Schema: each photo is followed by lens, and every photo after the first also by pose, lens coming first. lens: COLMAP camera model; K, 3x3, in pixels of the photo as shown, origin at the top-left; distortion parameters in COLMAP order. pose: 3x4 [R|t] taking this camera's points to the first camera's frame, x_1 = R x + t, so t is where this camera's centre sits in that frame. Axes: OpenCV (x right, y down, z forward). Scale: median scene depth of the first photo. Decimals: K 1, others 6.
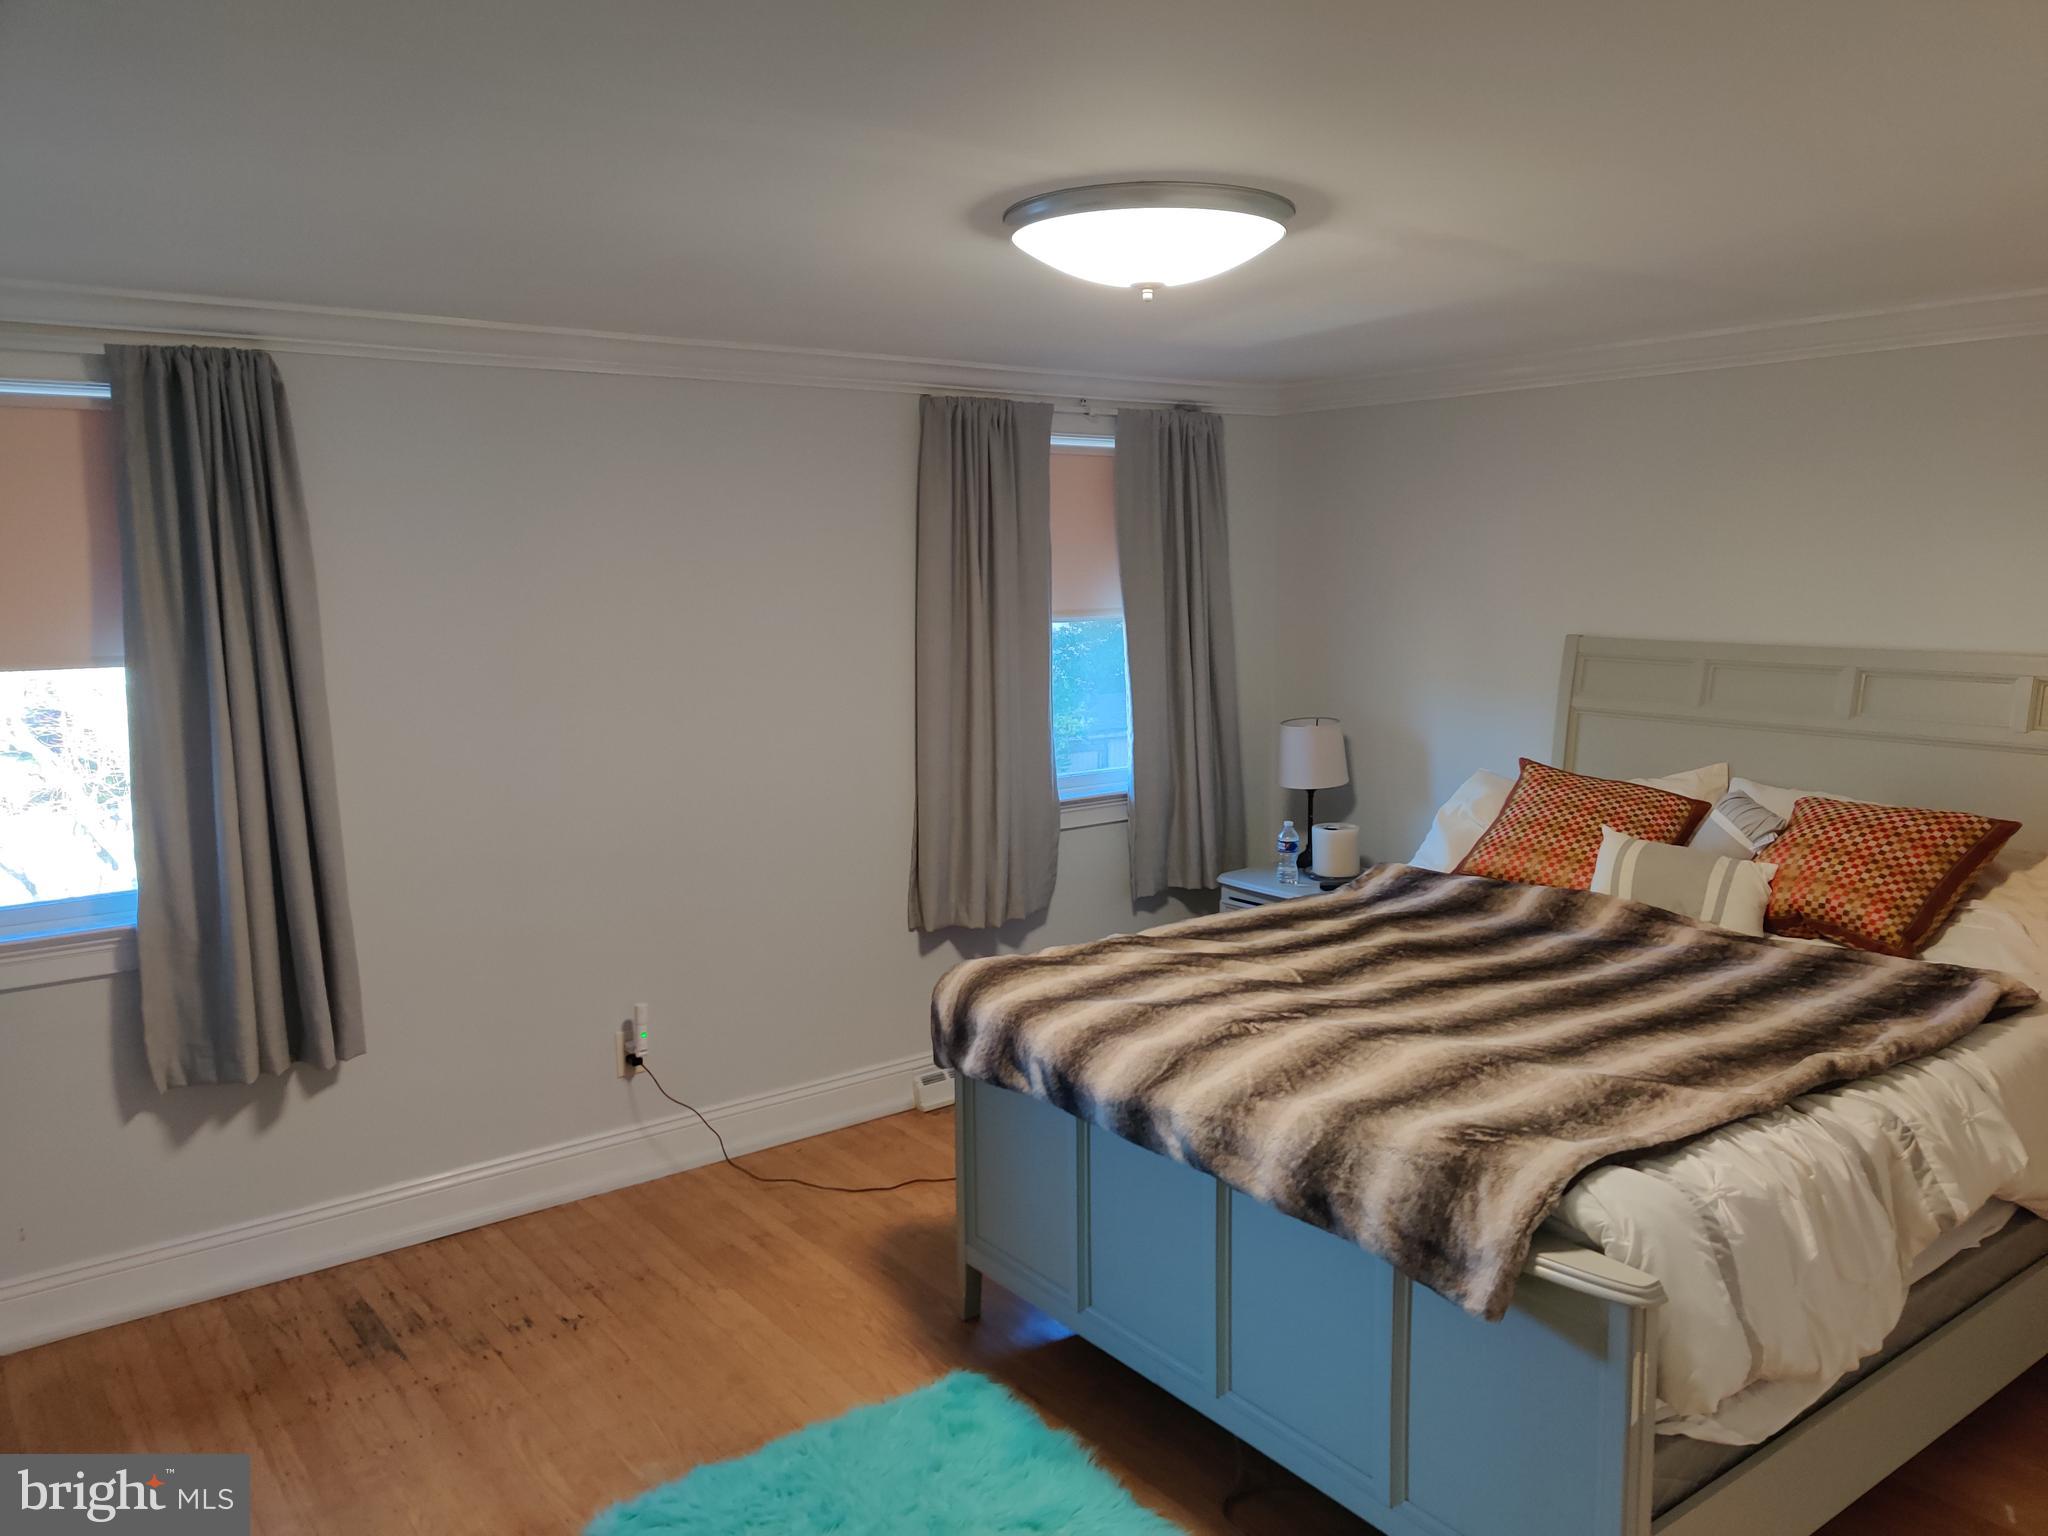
lens RADIAL K [[1538.1, 0, 1024.0], [0, 1538.1, 768.0], [0, 0, 1]] dist [0.039307, -0.003952]
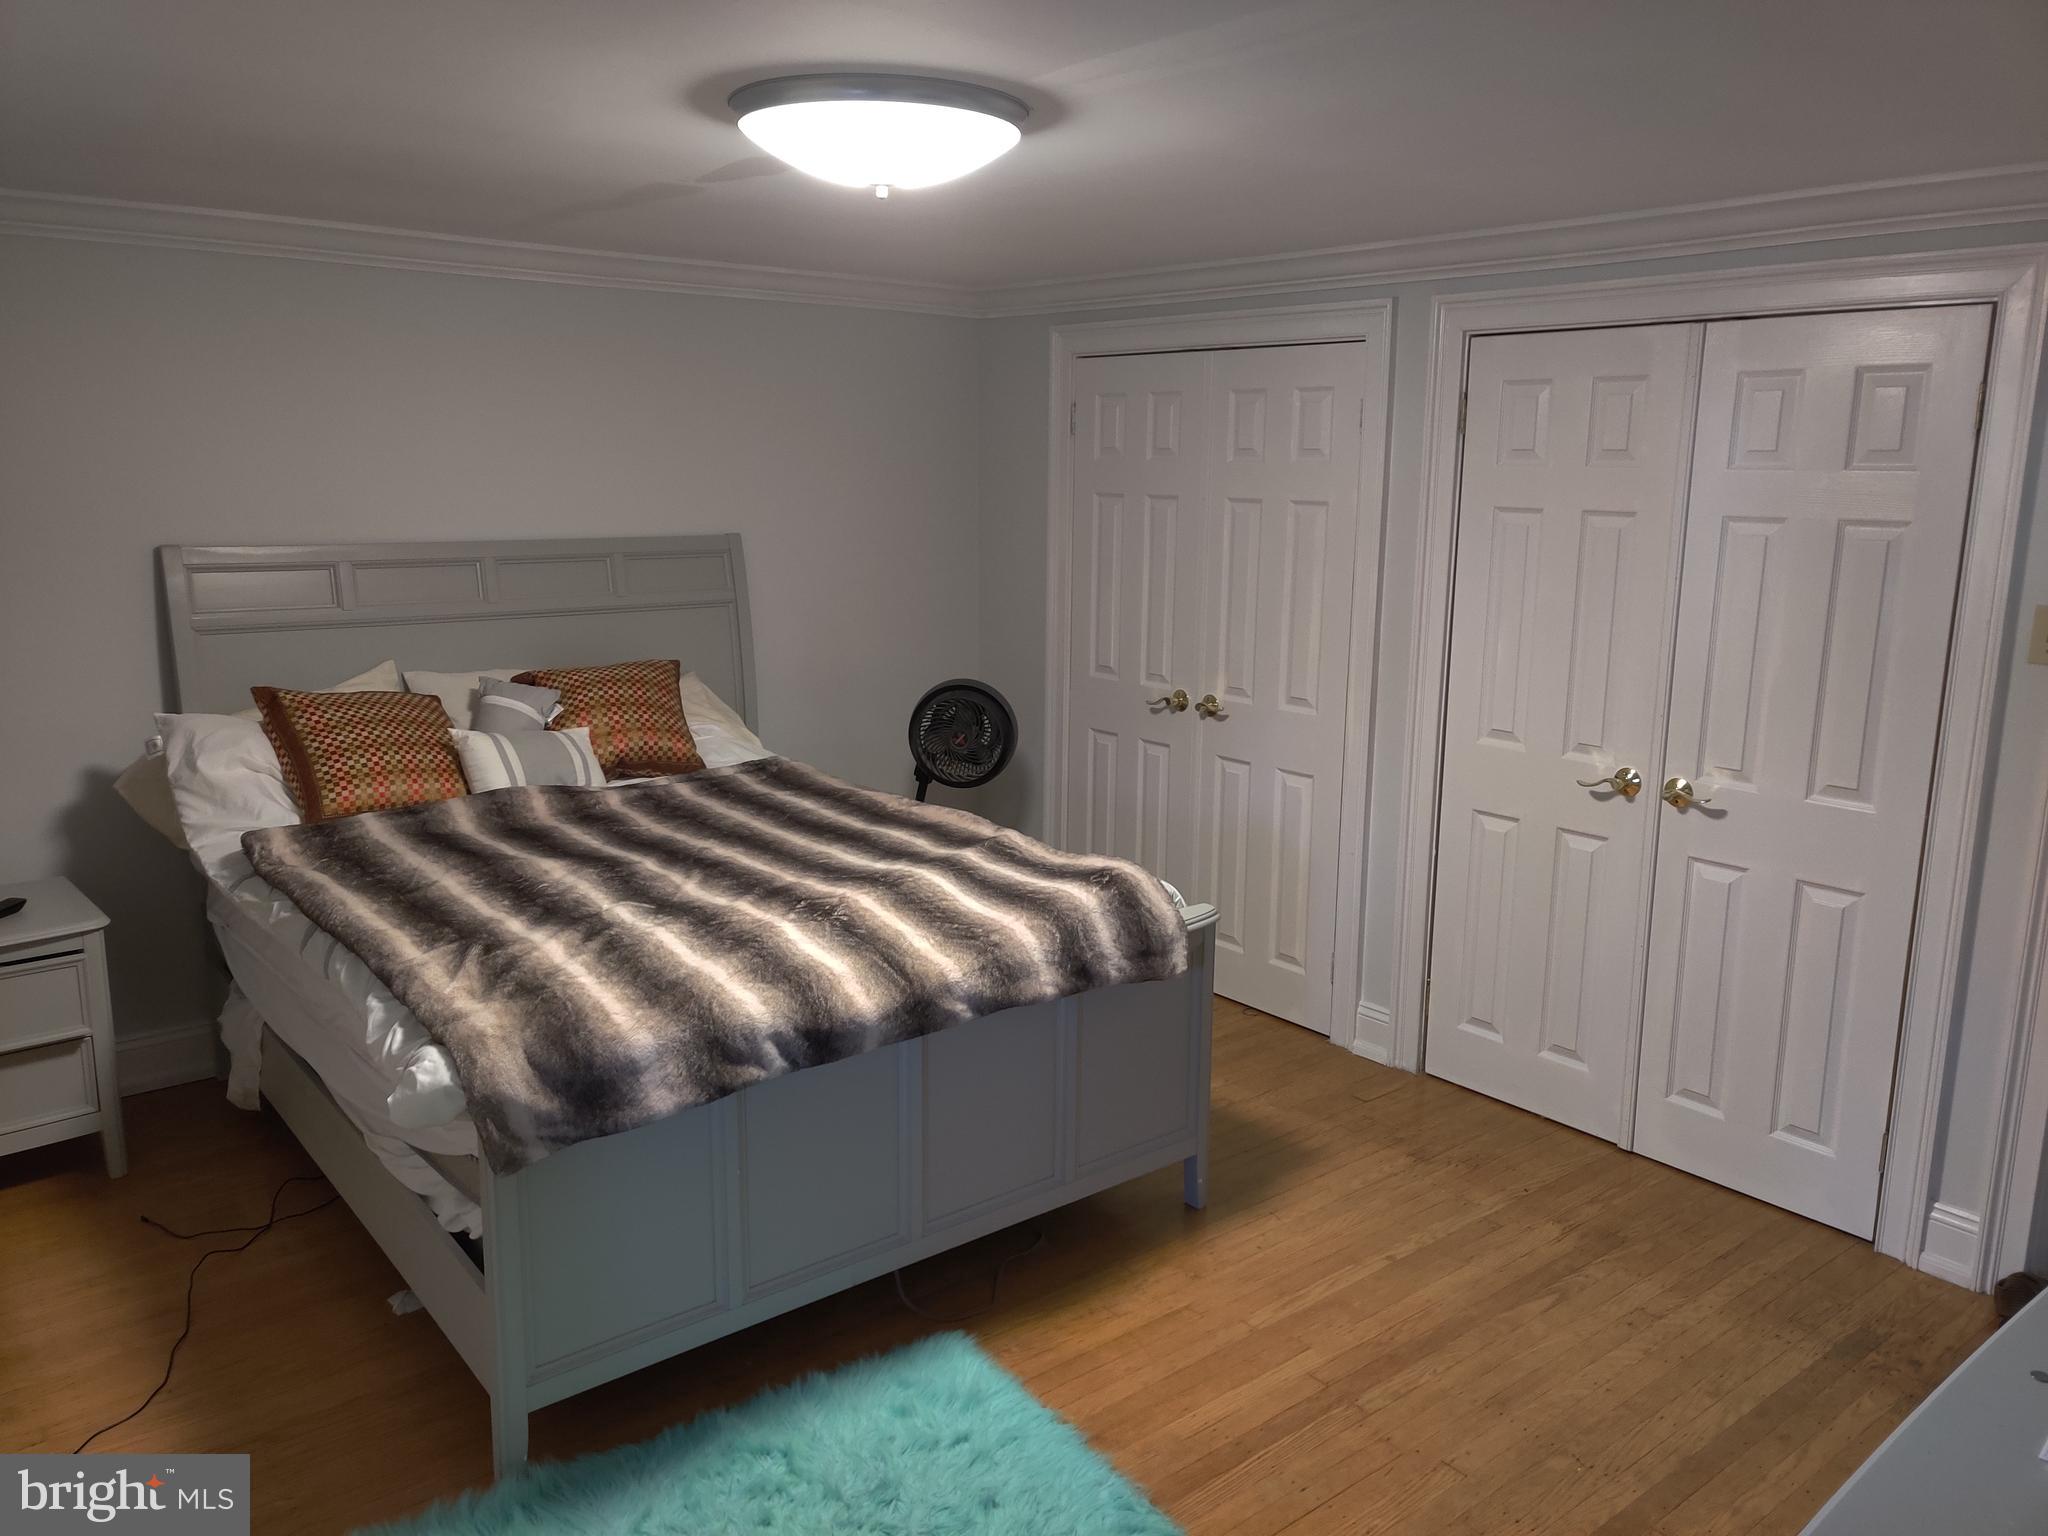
lens RADIAL K [[1538.1, 0, 1024.0], [0, 1538.1, 768.0], [0, 0, 1]] dist [0.039307, -0.003952]
pose [[-0.073886, -0.182296, 0.980464, -0.817710], [0.116573, 0.974832, 0.190033, -0.107410], [-0.990430, 0.128336, -0.050776, 0.858750]]
